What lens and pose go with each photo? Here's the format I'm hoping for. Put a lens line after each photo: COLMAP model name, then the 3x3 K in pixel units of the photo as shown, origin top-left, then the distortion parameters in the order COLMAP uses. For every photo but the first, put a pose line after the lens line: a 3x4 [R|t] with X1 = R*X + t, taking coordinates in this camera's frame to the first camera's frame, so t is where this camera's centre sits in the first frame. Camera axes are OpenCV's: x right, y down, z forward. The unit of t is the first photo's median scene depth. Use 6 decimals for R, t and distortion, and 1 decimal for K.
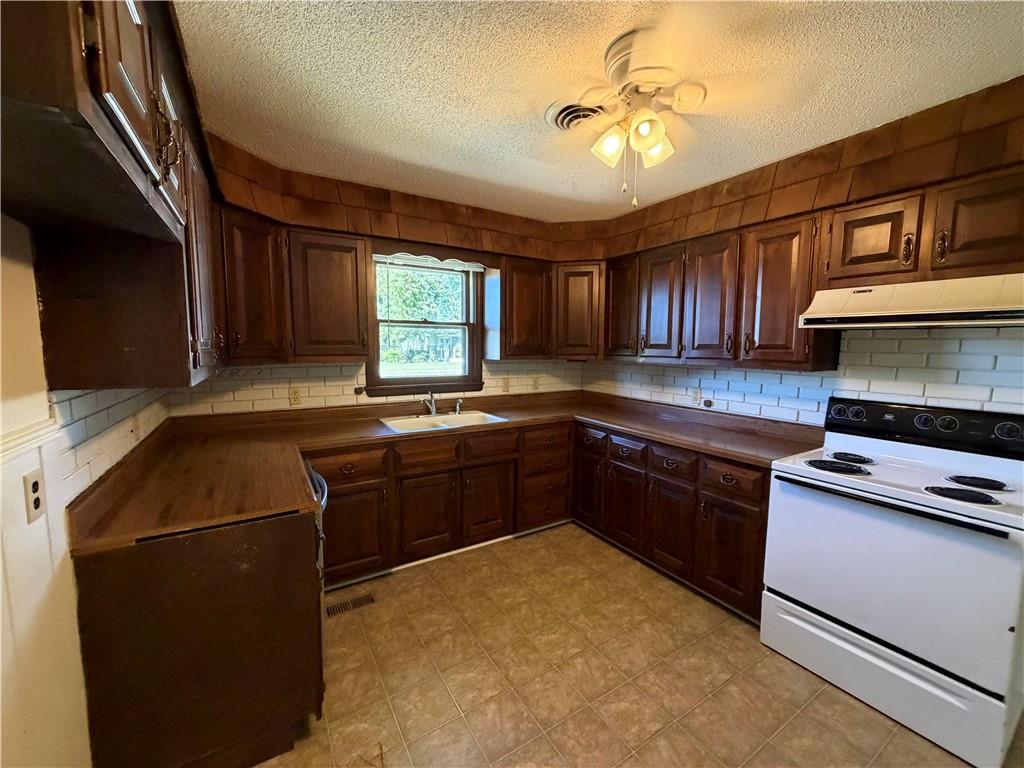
lens RADIAL K [[408.1, 0, 510.8], [0, 408.1, 384.1], [0, 0, 1]] dist [0.001231, -0.000209]
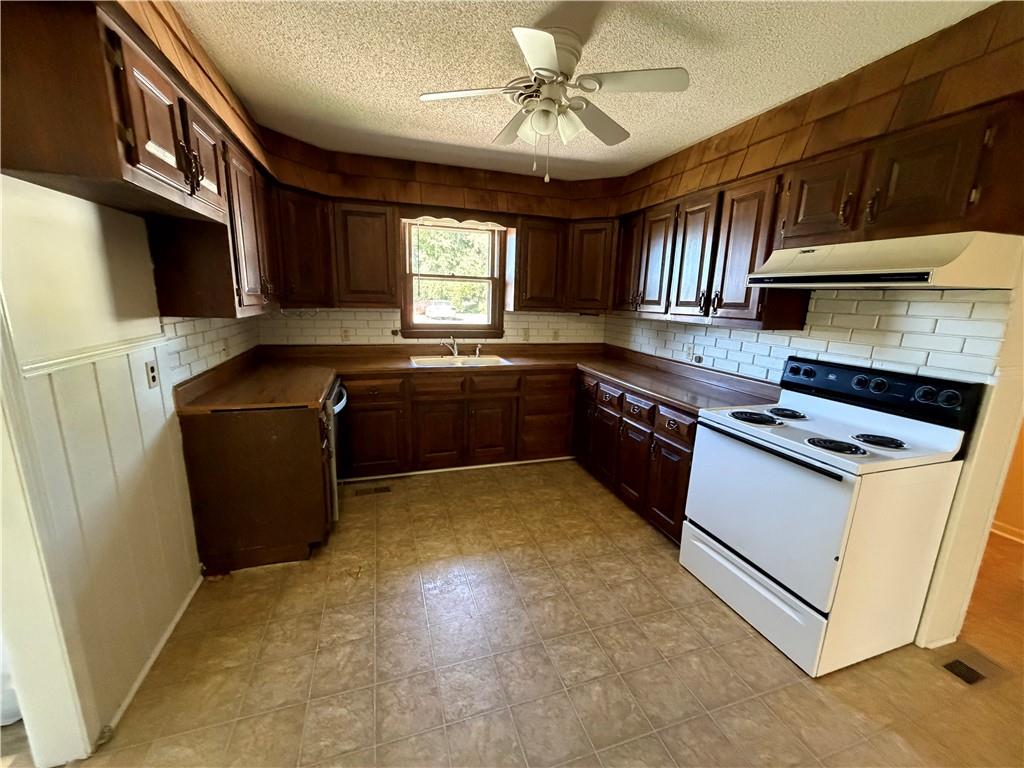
lens RADIAL K [[408.1, 0, 511.0], [0, 408.1, 383.1], [0, 0, 1]] dist [0.001231, -0.000209]
pose [[0.970834, 0.071336, -0.228896, 0.306435], [-0.045955, 0.992376, 0.114361, 0.012558], [0.235309, -0.100506, 0.966710, -0.146000]]
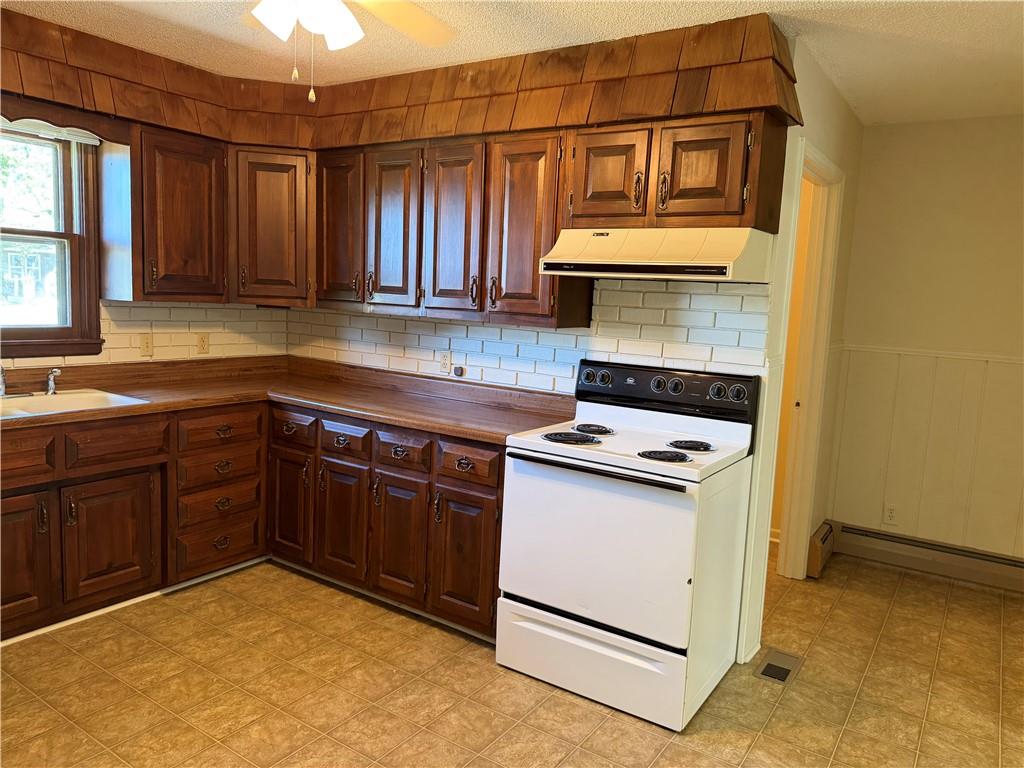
lens RADIAL K [[732.0, 0, 506.6], [0, 732.0, 382.3], [0, 0, 1]] dist [0.066670, -0.077237]
pose [[0.914027, -0.014070, 0.405409, 0.039668], [-0.002527, 0.999181, 0.040375, 0.017049], [-0.405646, -0.037929, 0.913243, -0.256338]]
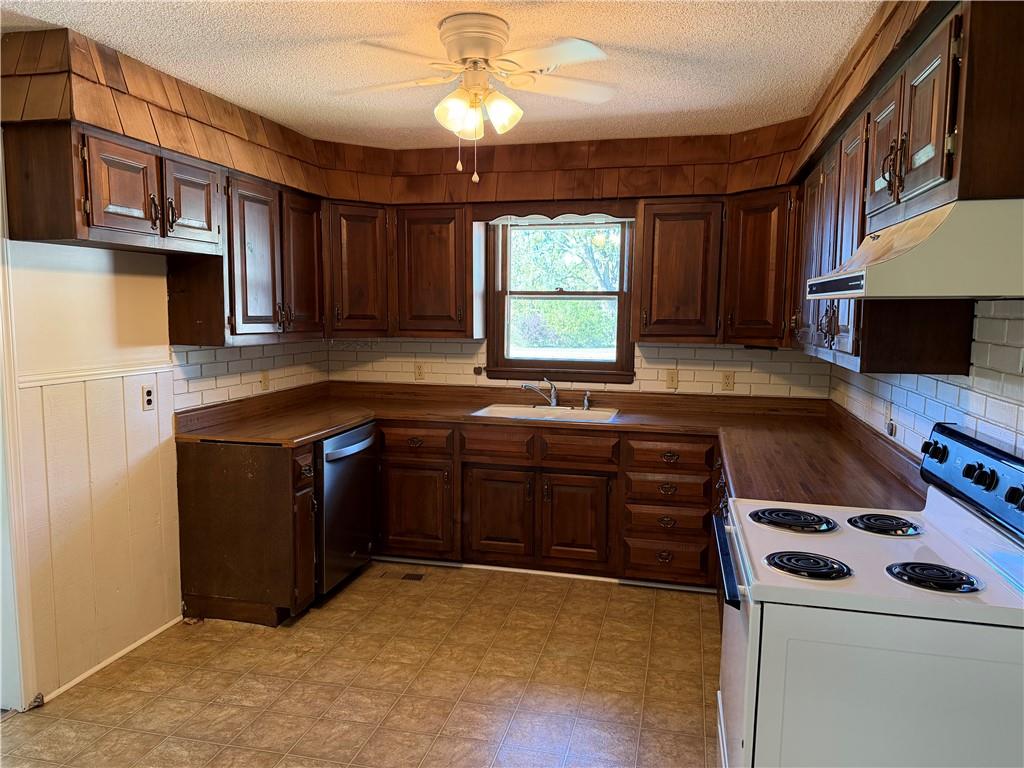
lens RADIAL K [[732.0, 0, 518.3], [0, 732.0, 385.7], [0, 0, 1]] dist [0.066670, -0.077237]
pose [[0.704249, 0.072751, -0.706216, 0.981046], [-0.072876, 0.996889, 0.030022, -0.006017], [0.706203, 0.030324, 0.707360, -0.093898]]
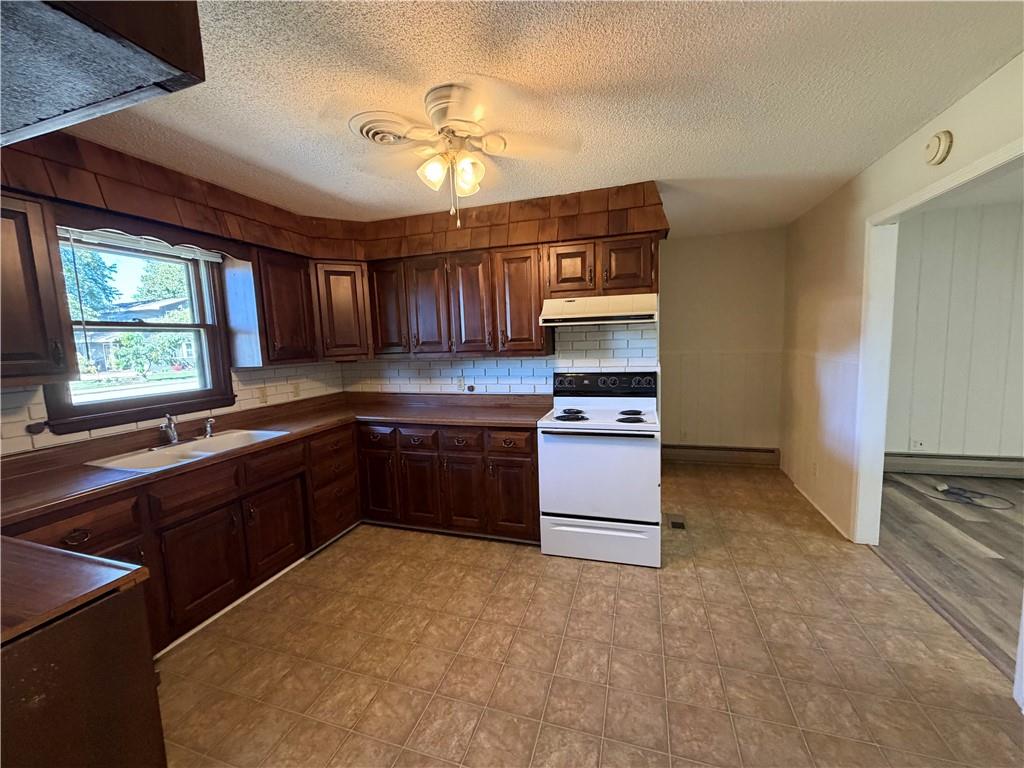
lens RADIAL K [[408.1, 0, 510.0], [0, 408.1, 383.9], [0, 0, 1]] dist [0.001231, -0.000209]
pose [[0.760271, -0.103856, 0.641251, -0.239834], [0.101474, 0.994006, 0.040679, -0.004623], [-0.641632, 0.034143, 0.766252, -0.006053]]
